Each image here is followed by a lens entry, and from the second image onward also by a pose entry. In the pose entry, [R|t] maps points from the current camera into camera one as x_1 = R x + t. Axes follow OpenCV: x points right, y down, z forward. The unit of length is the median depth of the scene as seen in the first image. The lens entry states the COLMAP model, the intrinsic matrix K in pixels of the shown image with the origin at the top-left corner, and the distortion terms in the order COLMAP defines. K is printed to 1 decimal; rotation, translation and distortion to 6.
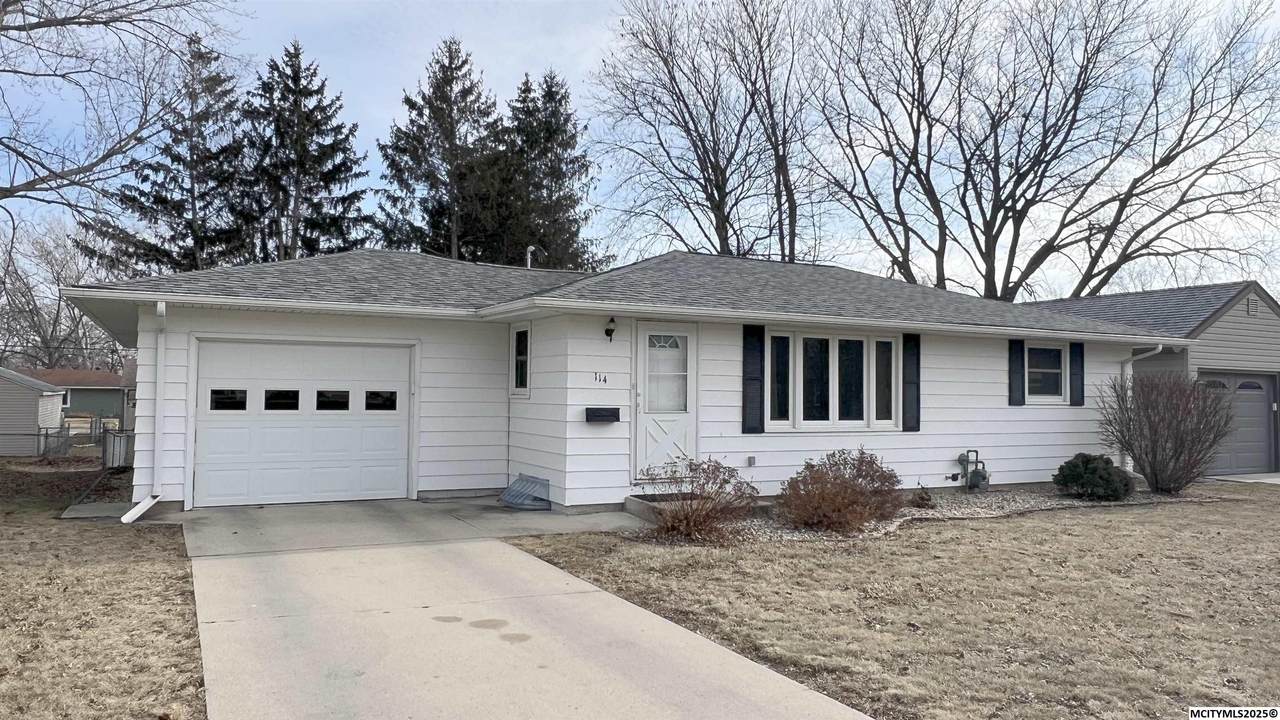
lens RADIAL K [[899.5, 0, 640.0], [0, 899.5, 360.0], [0, 0, 1]] dist [-0.003062, -0.002238]
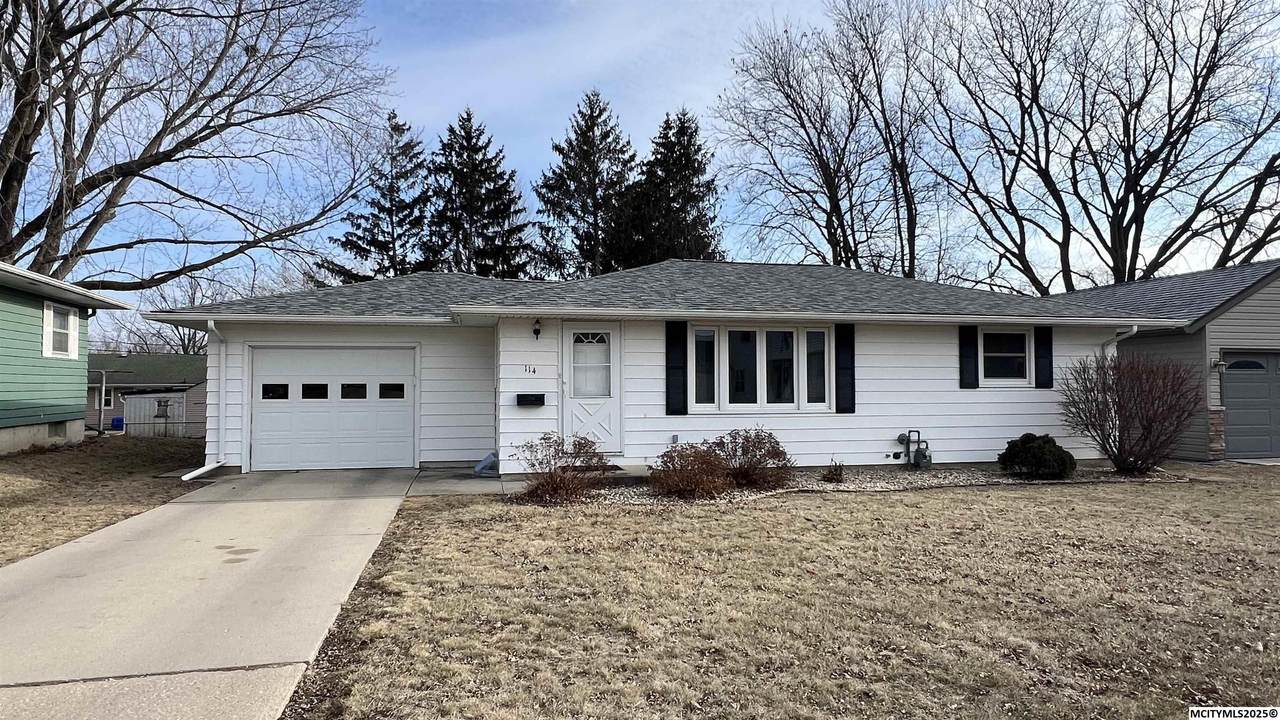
lens RADIAL K [[785.9, 0, 640.0], [0, 785.9, 360.0], [0, 0, 1]] dist [0.001018, -0.000881]
pose [[0.963789, -0.023928, -0.265591, 0.142389], [0.024142, 0.999706, -0.002459, 0.004968], [0.265572, -0.004042, 0.964083, 0.004845]]
